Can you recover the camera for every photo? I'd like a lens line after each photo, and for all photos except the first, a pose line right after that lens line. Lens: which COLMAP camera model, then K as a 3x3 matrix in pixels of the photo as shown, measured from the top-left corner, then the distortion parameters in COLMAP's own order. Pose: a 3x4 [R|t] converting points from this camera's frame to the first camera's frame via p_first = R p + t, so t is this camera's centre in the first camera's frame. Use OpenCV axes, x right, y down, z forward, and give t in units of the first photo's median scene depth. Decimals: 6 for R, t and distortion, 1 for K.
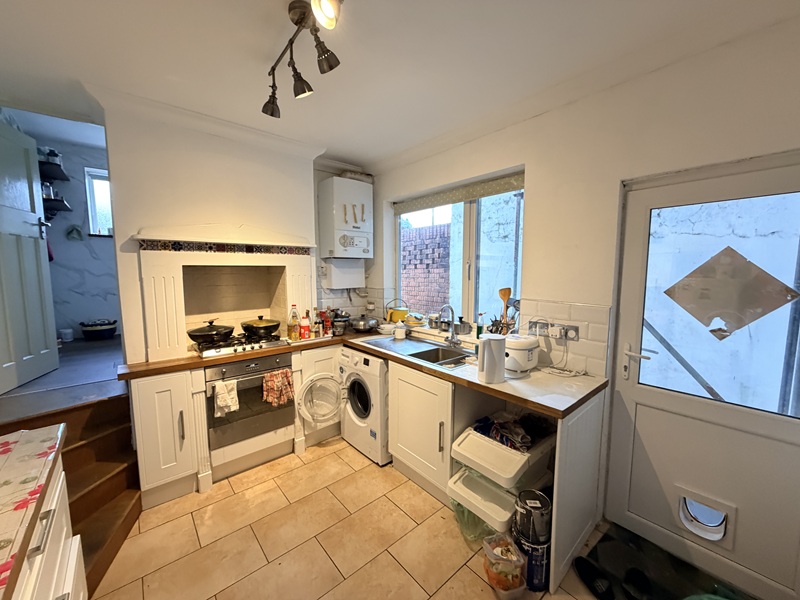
lens RADIAL K [[317.1, 0, 395.6], [0, 317.1, 302.1], [0, 0, 1]] dist [0.001348, -0.000406]
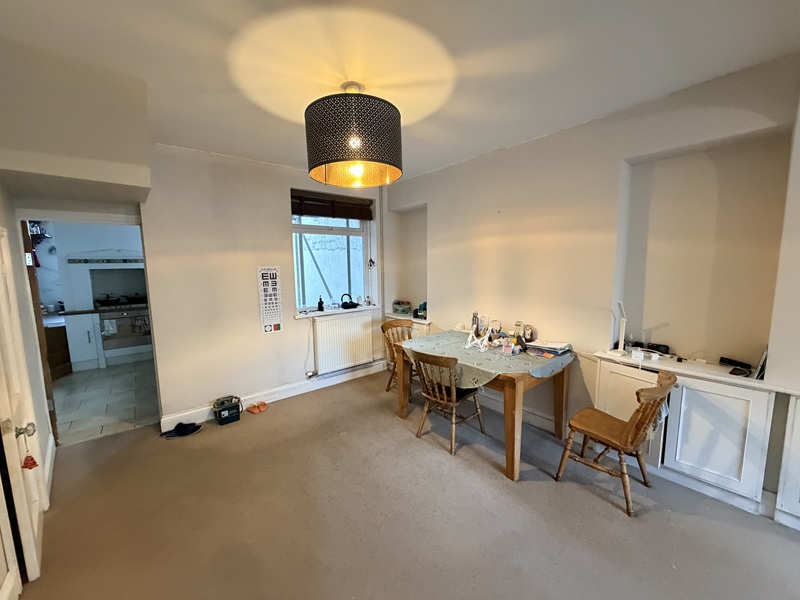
lens RADIAL K [[317.1, 0, 395.6], [0, 317.1, 302.1], [0, 0, 1]] dist [0.001348, -0.000406]
pose [[0.999709, -0.009645, -0.022120, 1.544363], [0.010014, 0.999812, 0.016633, 0.100839], [0.021955, -0.016850, 0.999617, -1.212645]]
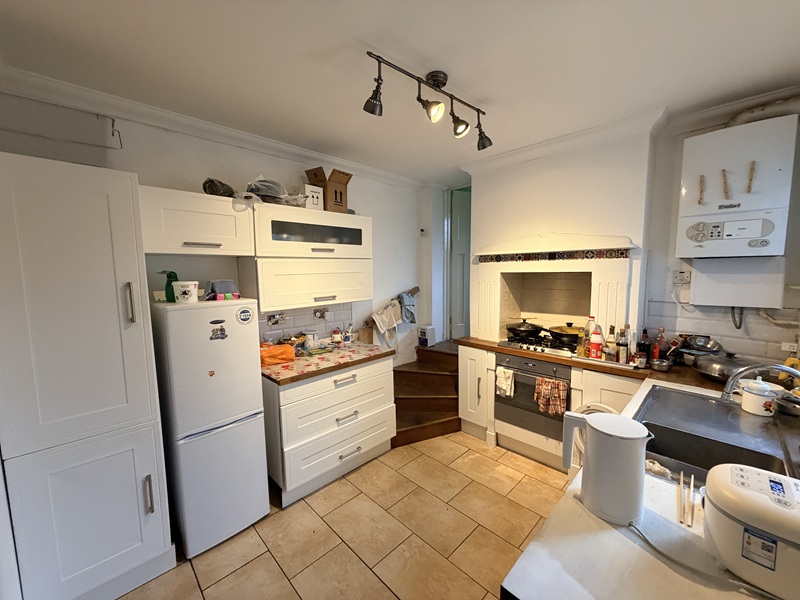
lens RADIAL K [[319.7, 0, 402.7], [0, 319.7, 300.3], [0, 0, 1]] dist [-0.002014, 0.000583]
pose [[0.070328, 0.096265, -0.992868, 0.606576], [-0.084838, 0.992304, 0.090201, -0.083969], [0.993910, 0.077889, 0.077953, 0.483433]]
